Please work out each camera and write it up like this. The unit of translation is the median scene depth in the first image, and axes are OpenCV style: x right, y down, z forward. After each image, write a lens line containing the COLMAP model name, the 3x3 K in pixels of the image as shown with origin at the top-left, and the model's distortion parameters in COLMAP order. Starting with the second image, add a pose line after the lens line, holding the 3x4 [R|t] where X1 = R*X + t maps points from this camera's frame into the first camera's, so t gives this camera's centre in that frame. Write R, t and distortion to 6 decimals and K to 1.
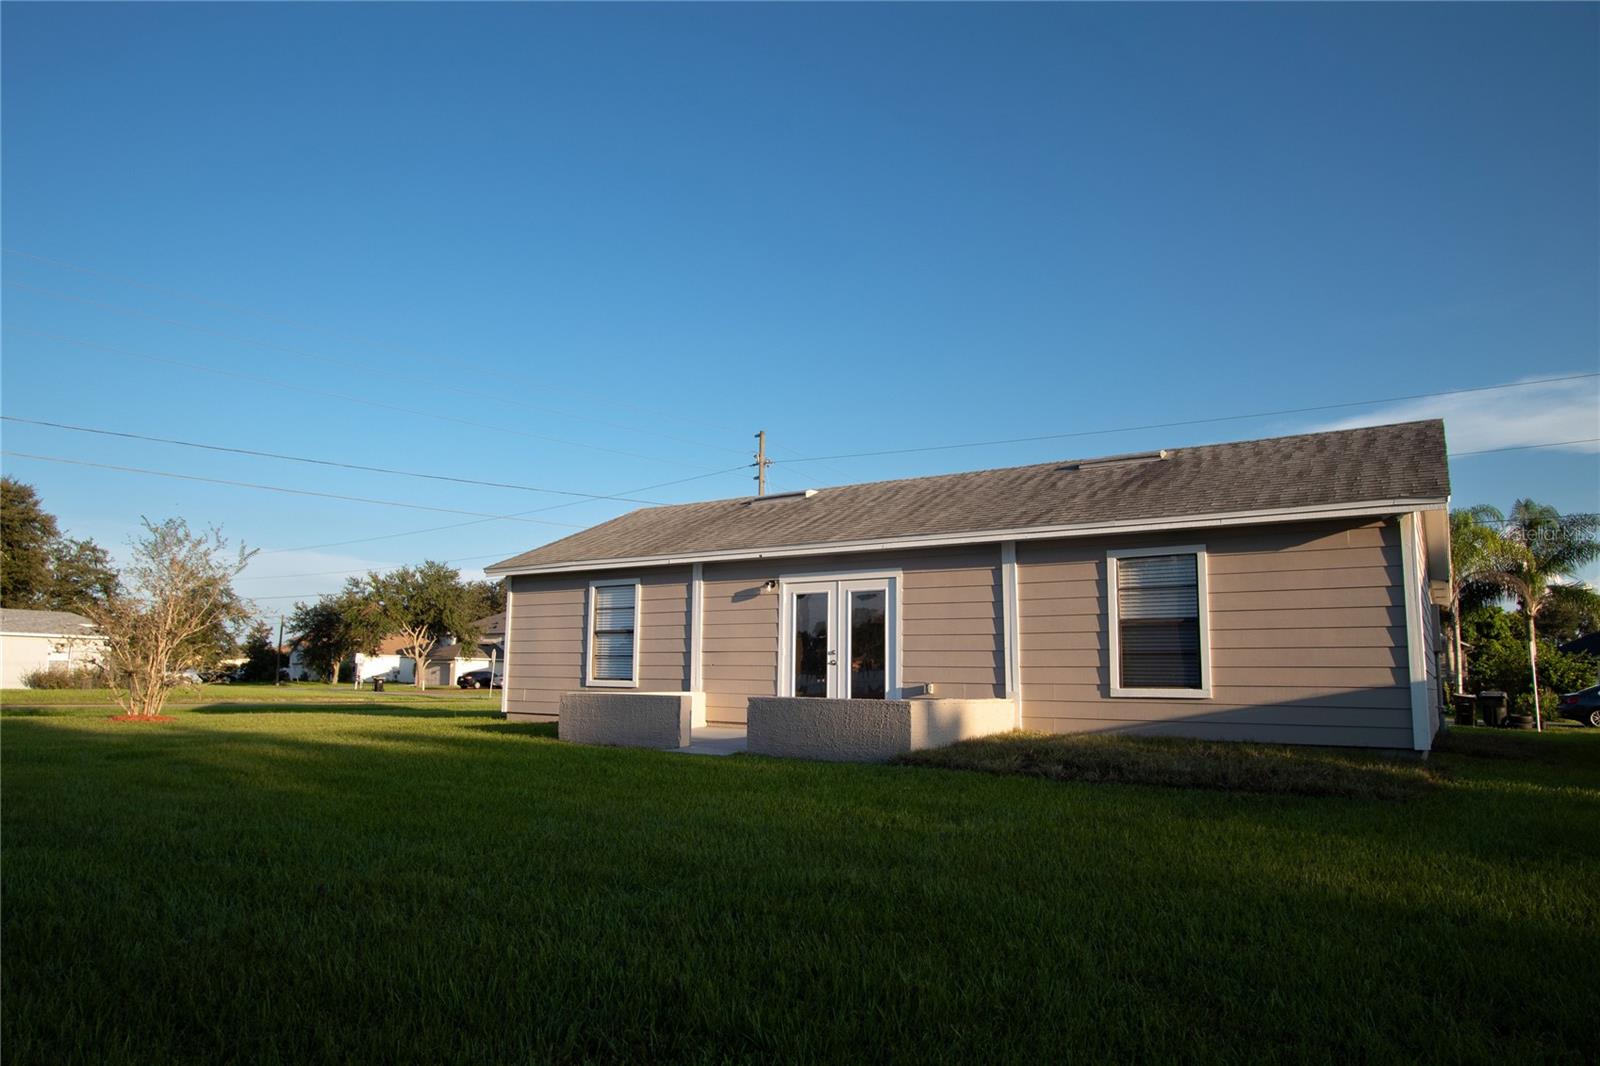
lens RADIAL K [[1007.7, 0, 810.4], [0, 1007.7, 536.7], [0, 0, 1]] dist [-0.015574, 0.007005]
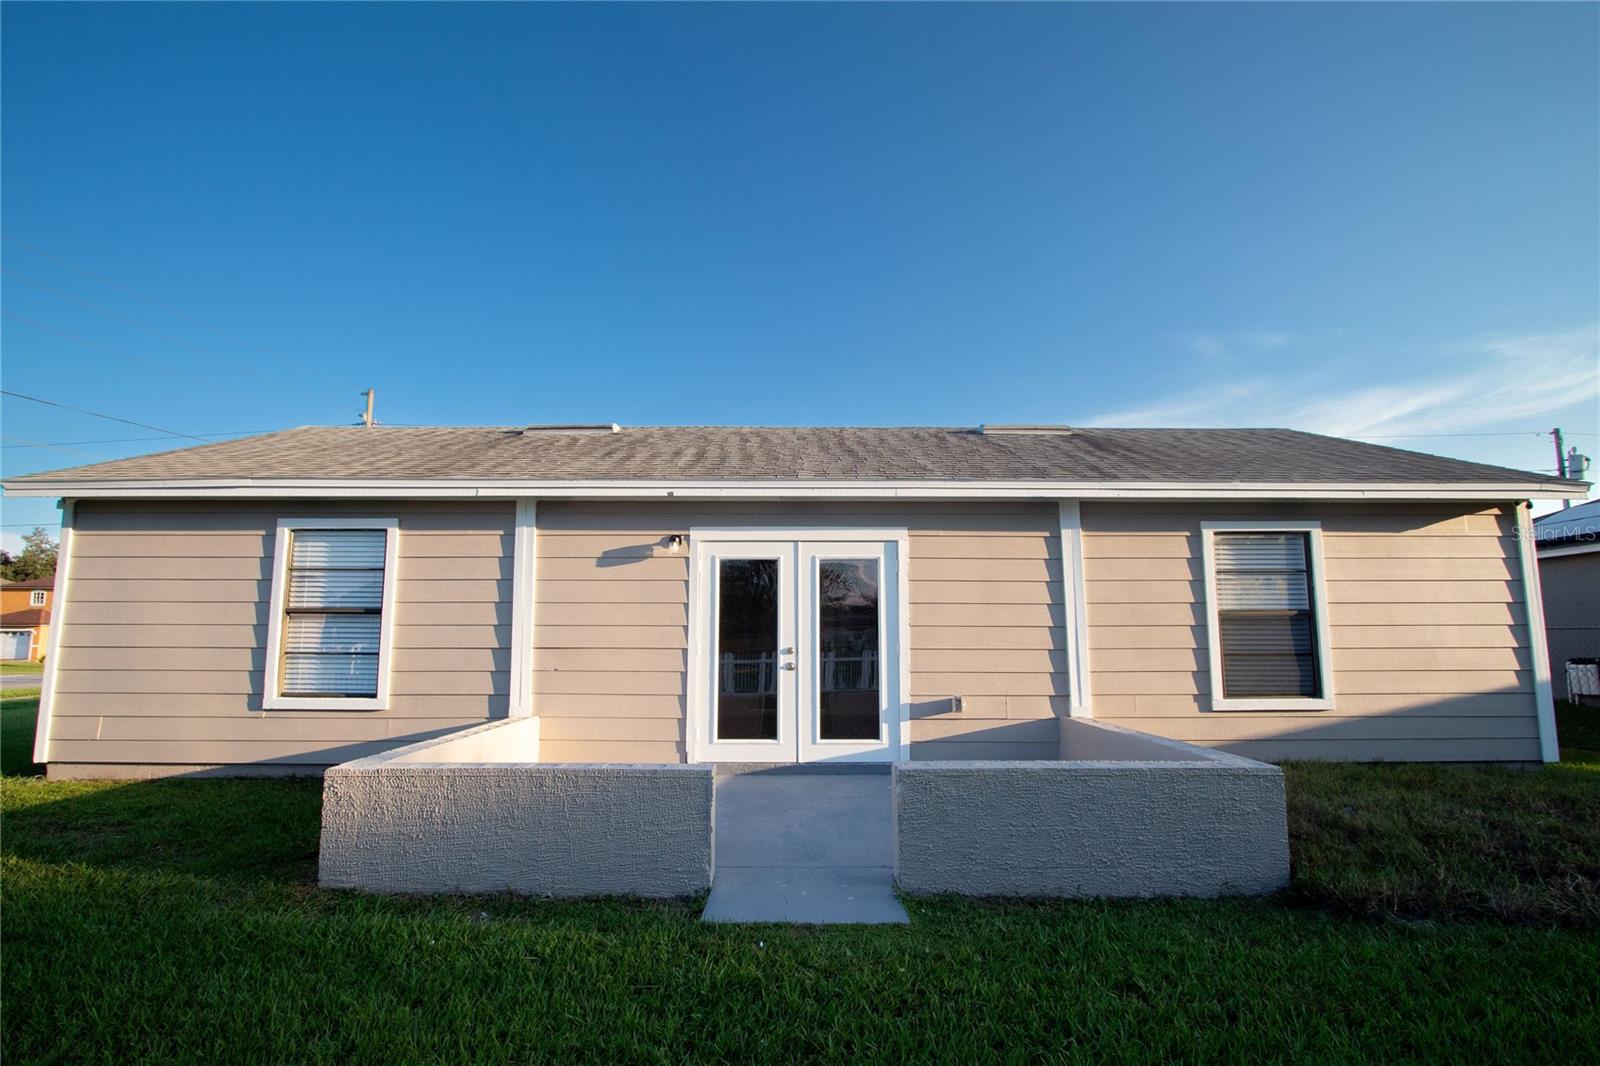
lens RADIAL K [[742.1, 0, 780.0], [0, 742.1, 562.7], [0, 0, 1]] dist [-0.019592, 0.002243]
pose [[0.835826, 0.054084, 0.546324, -0.243513], [-0.068733, 0.997615, 0.006395, 0.055339], [-0.544674, -0.042896, 0.837550, 0.600402]]
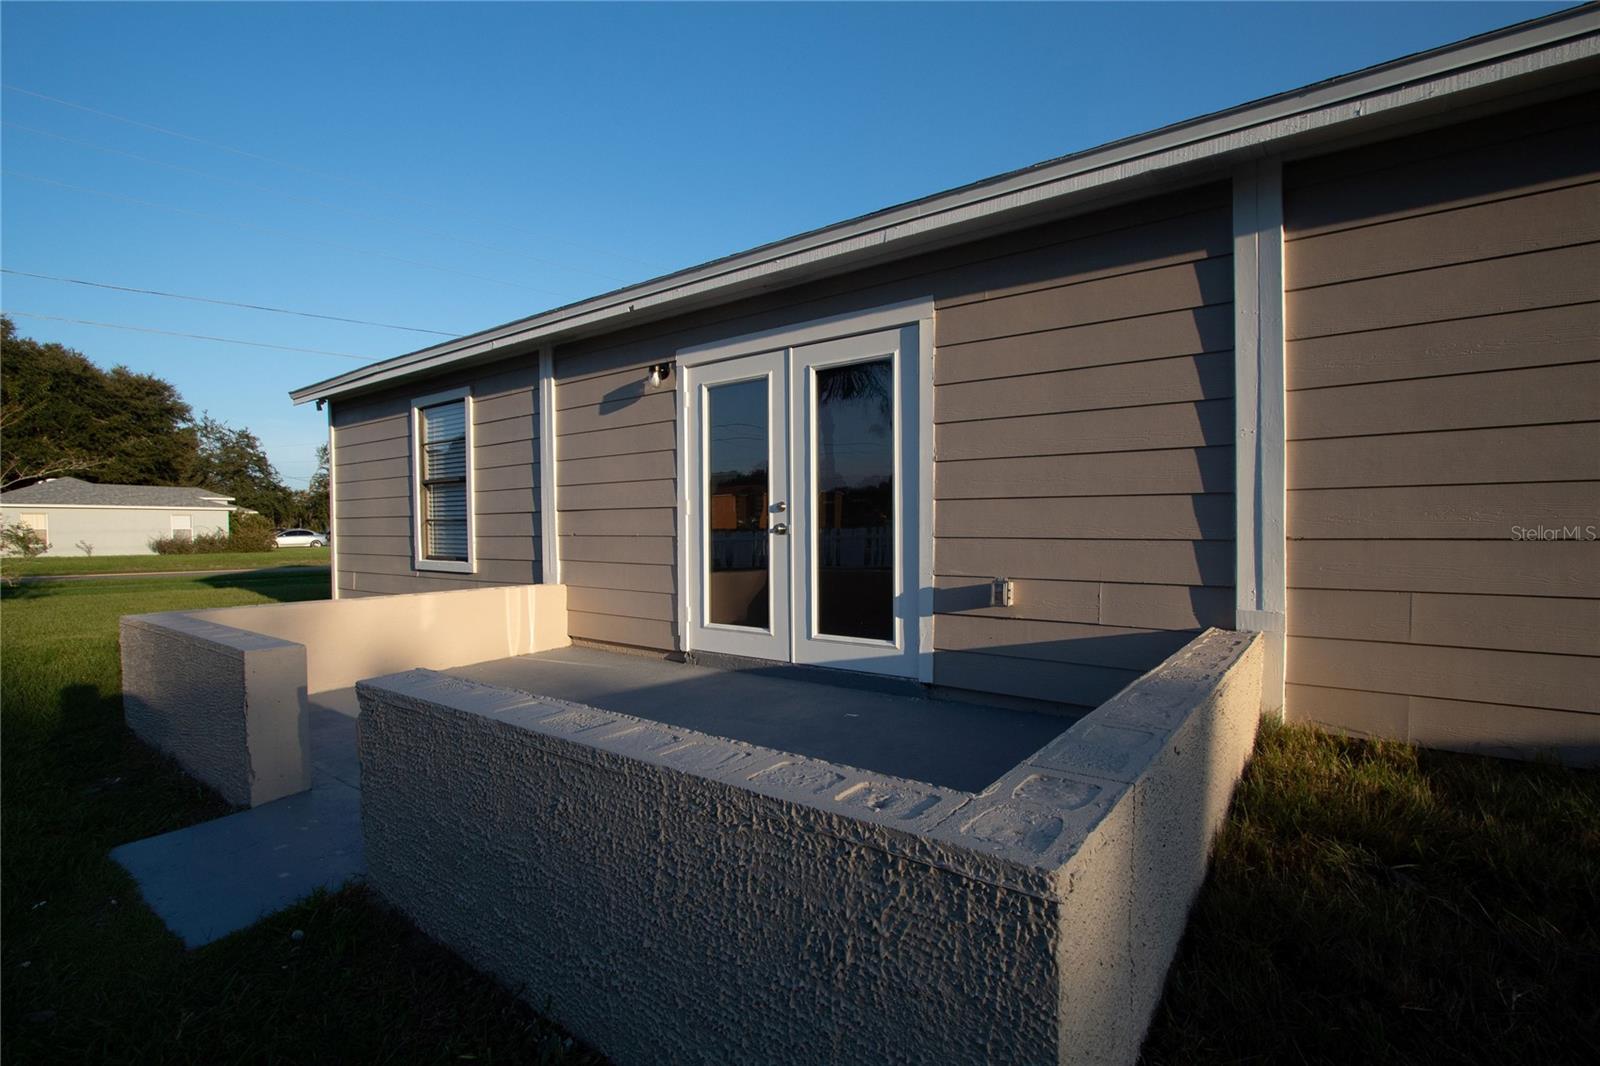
lens RADIAL K [[742.1, 0, 802.0], [0, 742.1, 545.2], [0, 0, 1]] dist [-0.019592, 0.002243]
pose [[0.997196, -0.012565, -0.073770, 0.056450], [0.024110, 0.987182, 0.157767, 0.078367], [0.070842, -0.159103, 0.984717, 0.659882]]
